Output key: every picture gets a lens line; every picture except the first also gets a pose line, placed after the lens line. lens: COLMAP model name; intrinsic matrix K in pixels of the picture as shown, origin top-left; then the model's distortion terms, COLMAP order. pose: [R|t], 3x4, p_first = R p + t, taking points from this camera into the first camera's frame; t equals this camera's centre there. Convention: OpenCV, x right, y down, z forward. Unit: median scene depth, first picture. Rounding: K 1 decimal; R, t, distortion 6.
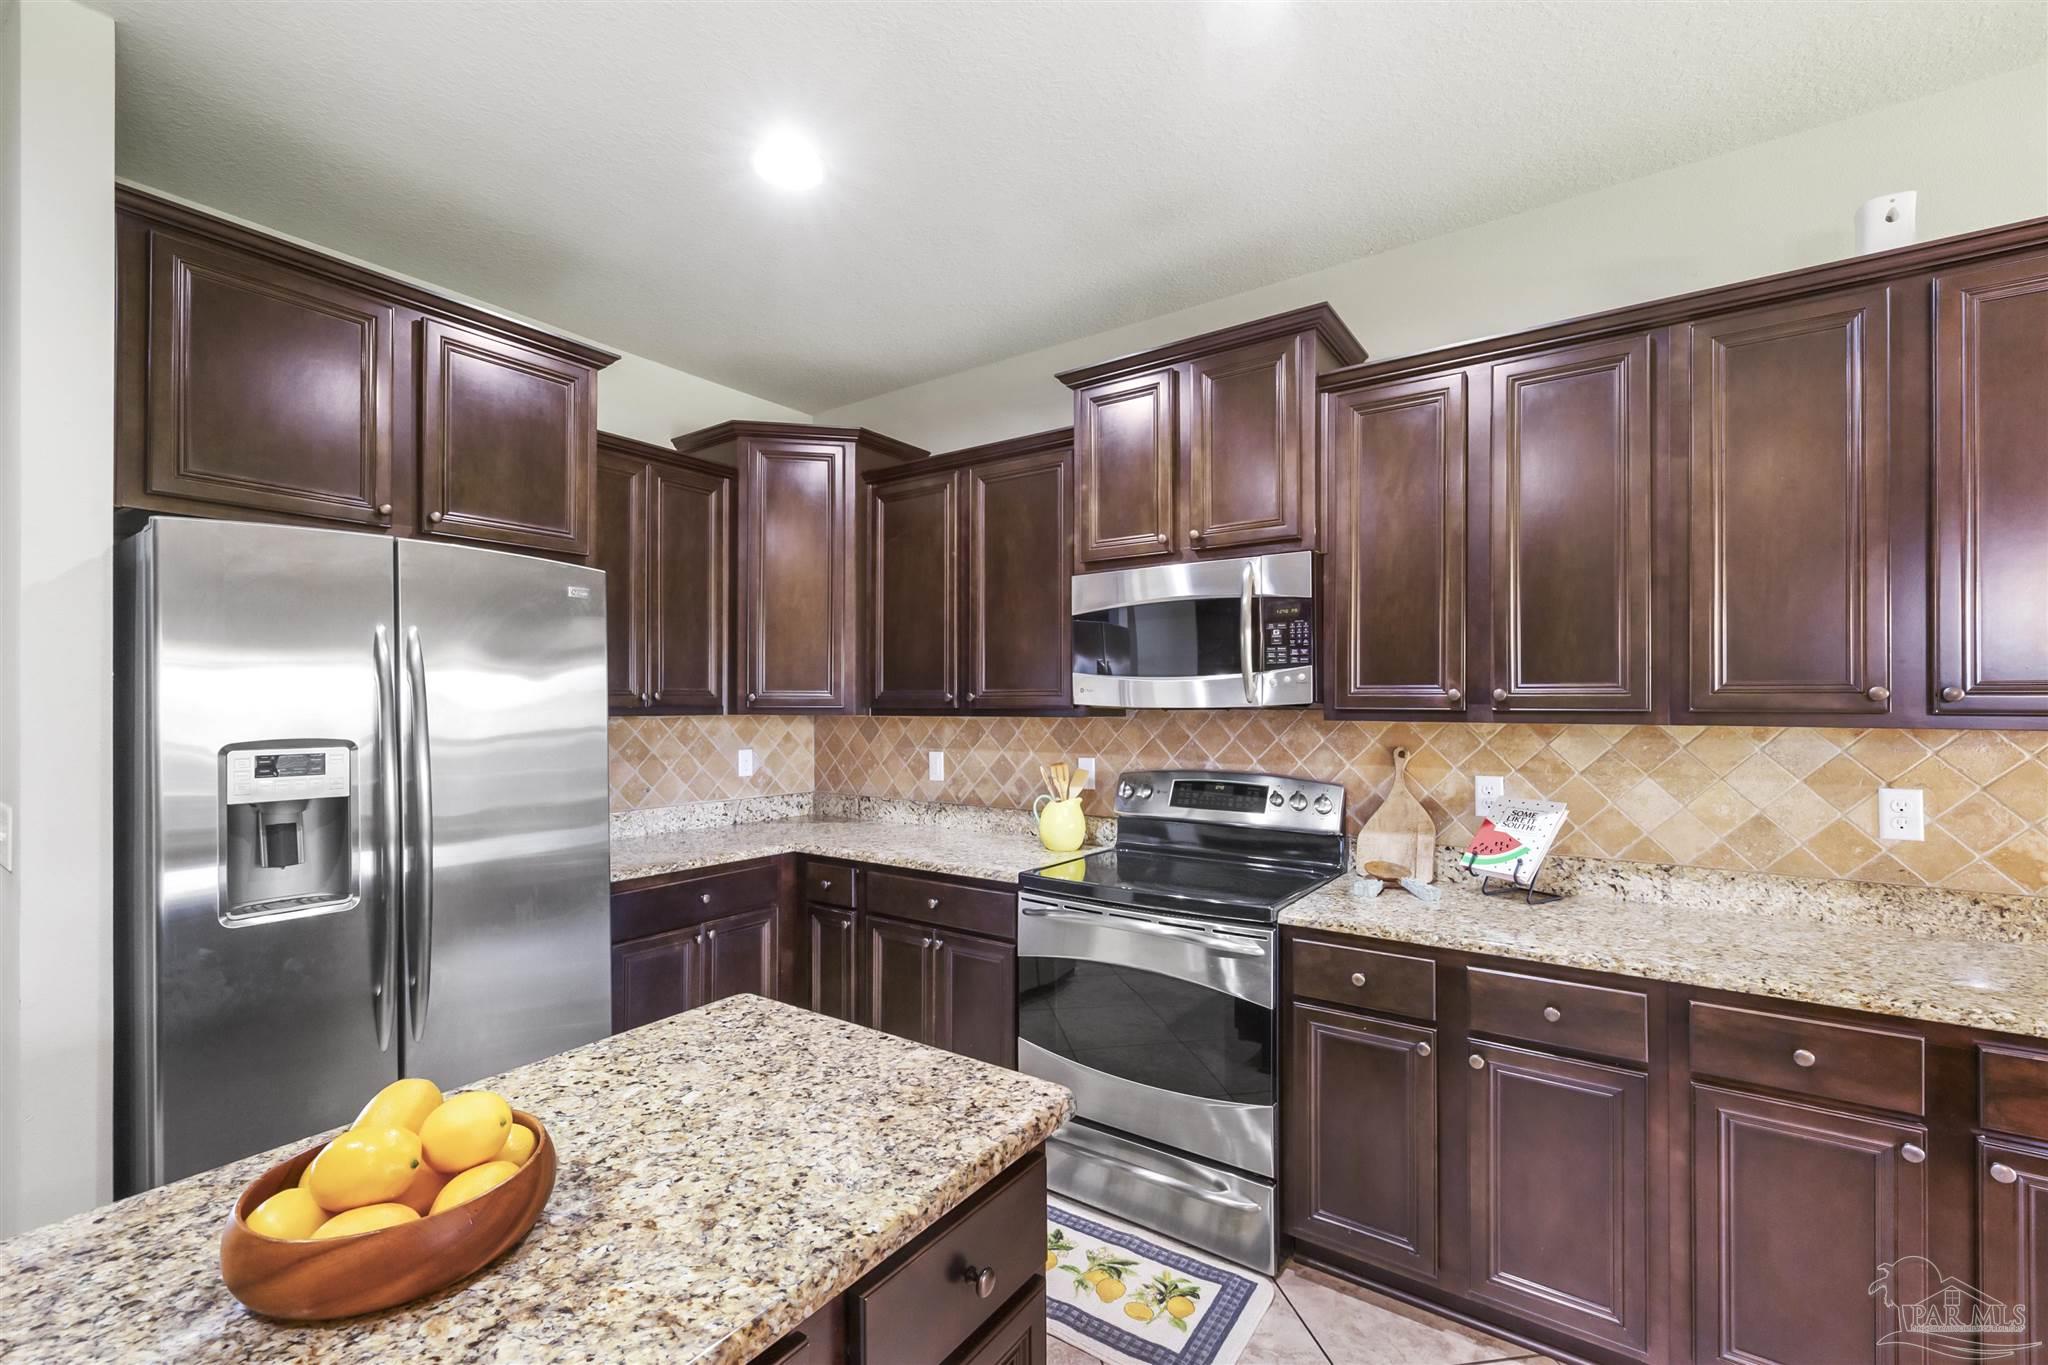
lens RADIAL K [[878.2, 0, 1025.1], [0, 878.2, 698.9], [0, 0, 1]] dist [0.003438, 0.000469]
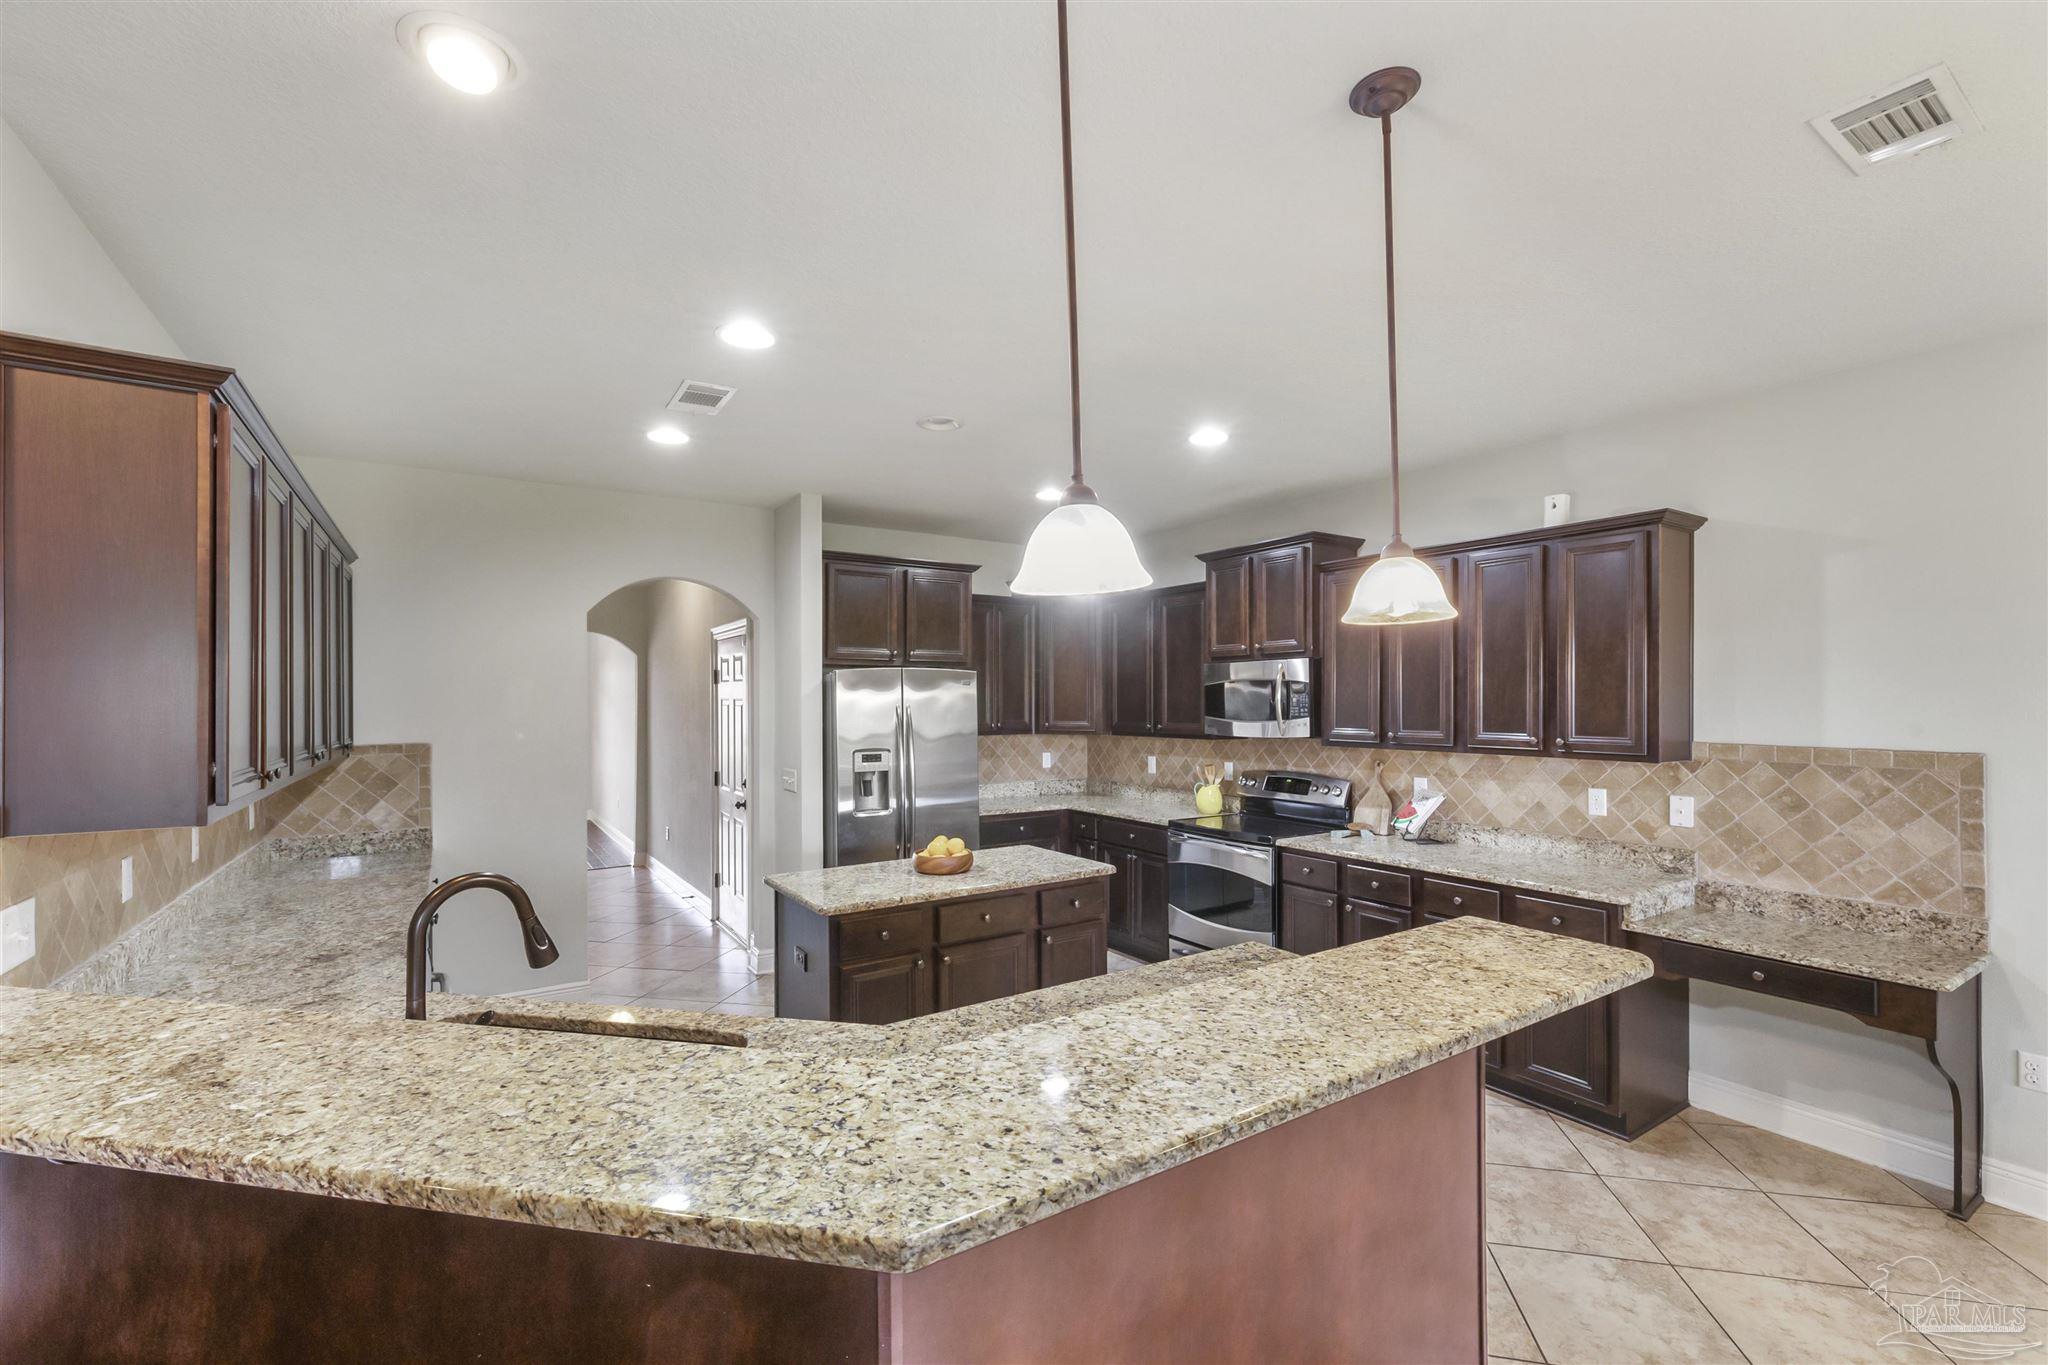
lens RADIAL K [[878.2, 0, 1025.1], [0, 878.2, 698.9], [0, 0, 1]] dist [0.003438, 0.000469]
pose [[0.930938, -0.002923, -0.365164, 0.396823], [0.004013, 0.999989, 0.002228, -0.075414], [0.365154, -0.003540, 0.930940, -0.909026]]
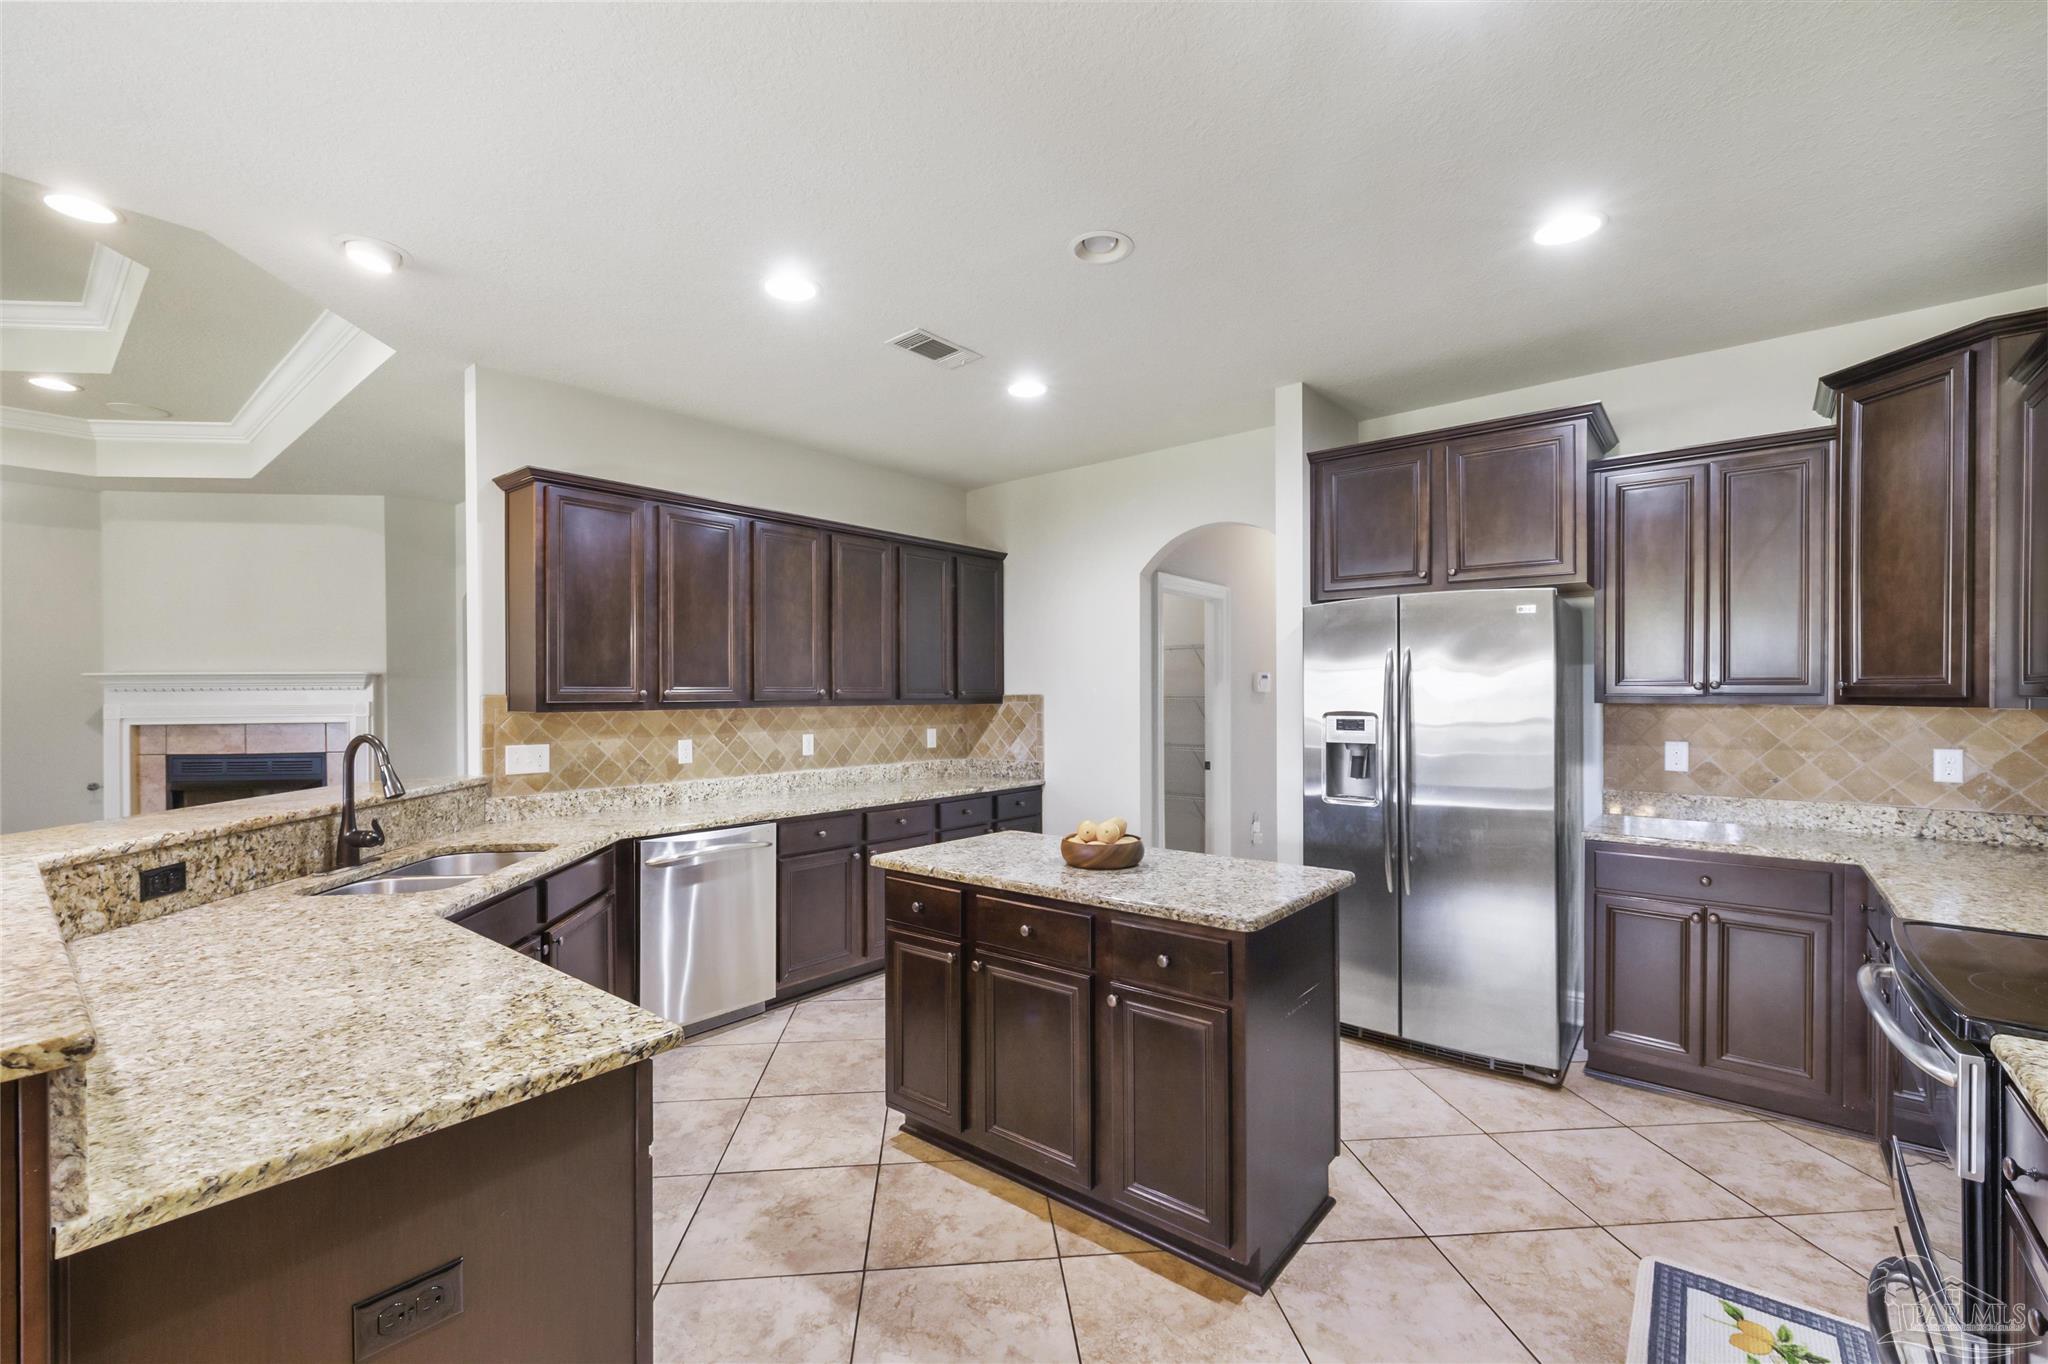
lens RADIAL K [[857.6, 0, 1023.6], [0, 857.6, 695.9], [0, 0, 1]] dist [0.001730, 0.000174]
pose [[-0.073119, 0.004321, -0.997314, 0.752079], [0.006595, 0.999971, 0.003849, 0.000181], [0.997301, -0.006296, -0.073145, 0.297857]]
